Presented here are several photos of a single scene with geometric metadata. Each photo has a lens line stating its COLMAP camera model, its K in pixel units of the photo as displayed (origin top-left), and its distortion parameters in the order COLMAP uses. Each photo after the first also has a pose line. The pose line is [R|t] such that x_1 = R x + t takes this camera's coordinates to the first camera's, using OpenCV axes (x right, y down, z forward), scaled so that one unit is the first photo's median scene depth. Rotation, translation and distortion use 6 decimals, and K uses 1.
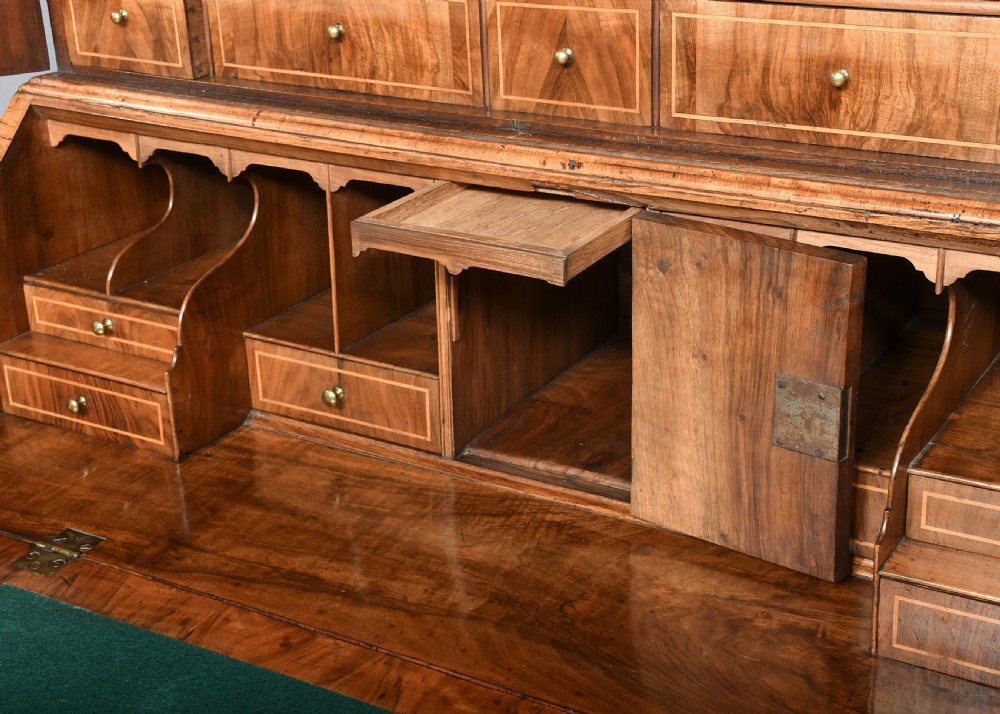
lens RADIAL K [[1570.7, 0, 499.4], [0, 1570.7, 375.6], [0, 0, 1]] dist [0.082723, 0.202583]
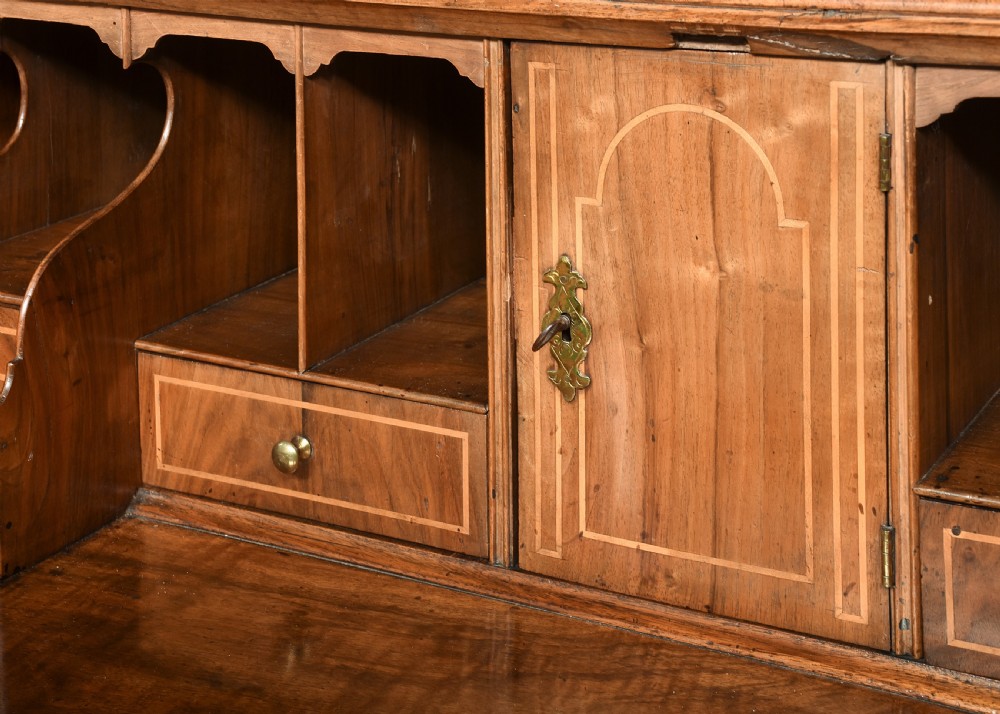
lens RADIAL K [[1776.8, 0, 498.6], [0, 1776.8, 8.5], [0, 0, 1]] dist [0.126166, 0.008371]
pose [[0.998878, -0.000588, 0.047357, -0.063016], [0.014413, 0.956272, -0.292122, 0.049440], [-0.045115, 0.292477, 0.955208, 0.345597]]
